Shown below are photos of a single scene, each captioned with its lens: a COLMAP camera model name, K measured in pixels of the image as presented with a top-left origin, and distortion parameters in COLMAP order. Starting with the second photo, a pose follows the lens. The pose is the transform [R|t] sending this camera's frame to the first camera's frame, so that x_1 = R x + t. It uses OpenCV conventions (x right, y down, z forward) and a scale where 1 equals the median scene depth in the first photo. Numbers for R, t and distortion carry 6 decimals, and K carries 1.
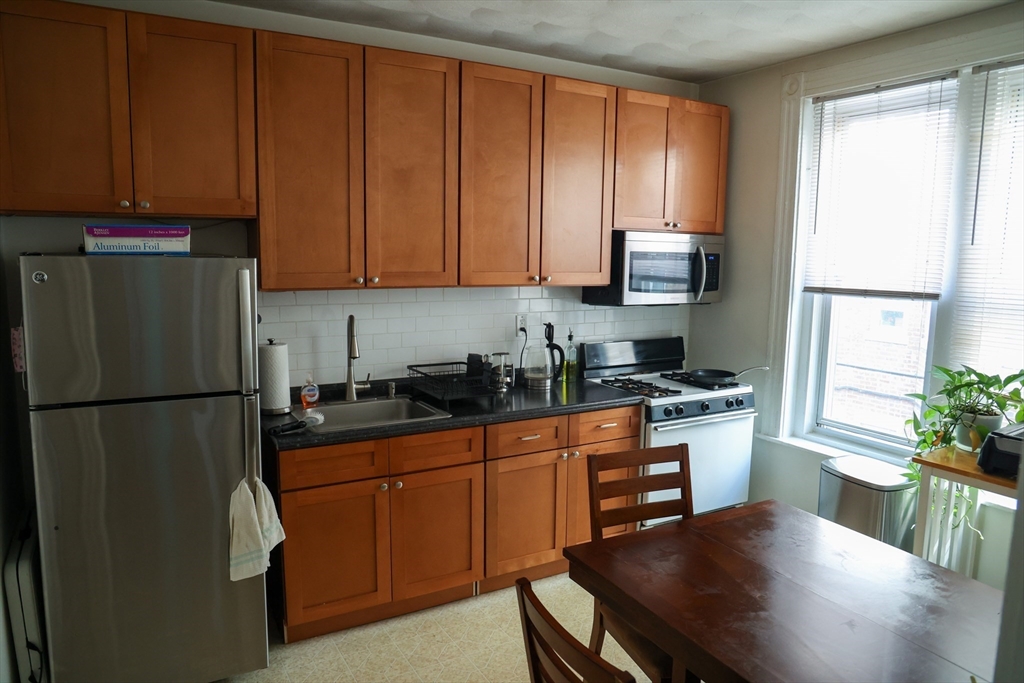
lens RADIAL K [[681.6, 0, 513.2], [0, 681.6, 322.4], [0, 0, 1]] dist [-0.052697, 0.000001]
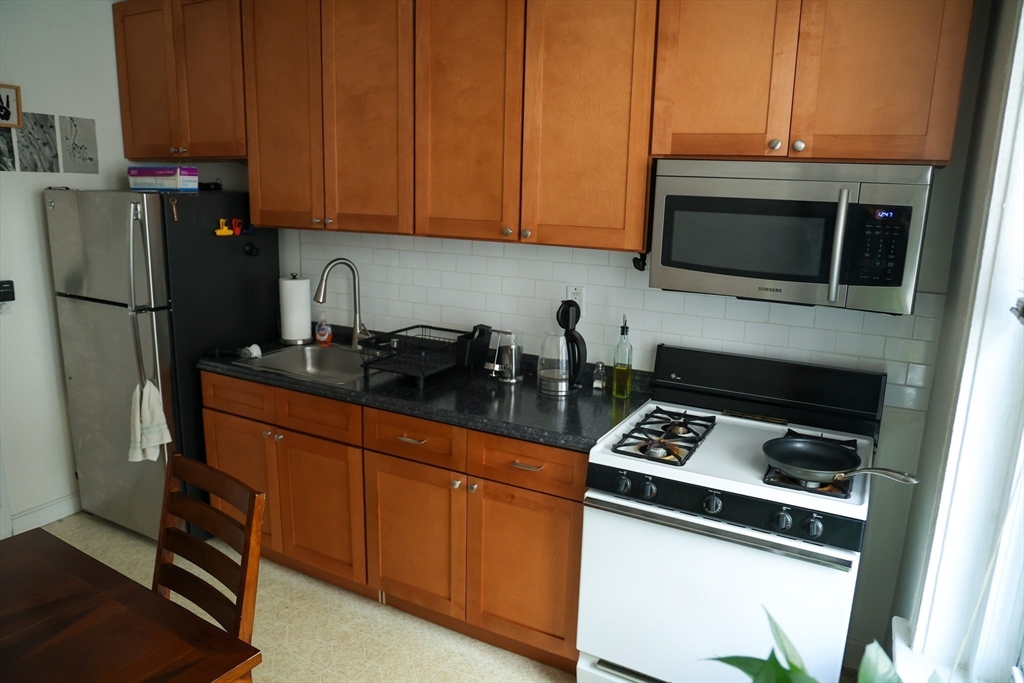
lens RADIAL K [[681.6, 0, 513.2], [0, 681.6, 322.4], [0, 0, 1]] dist [-0.052697, 0.000001]
pose [[0.537380, 0.159355, -0.828148, 0.668094], [-0.109248, 0.986865, 0.119006, -0.059687], [0.836234, 0.026523, 0.547730, 0.659224]]
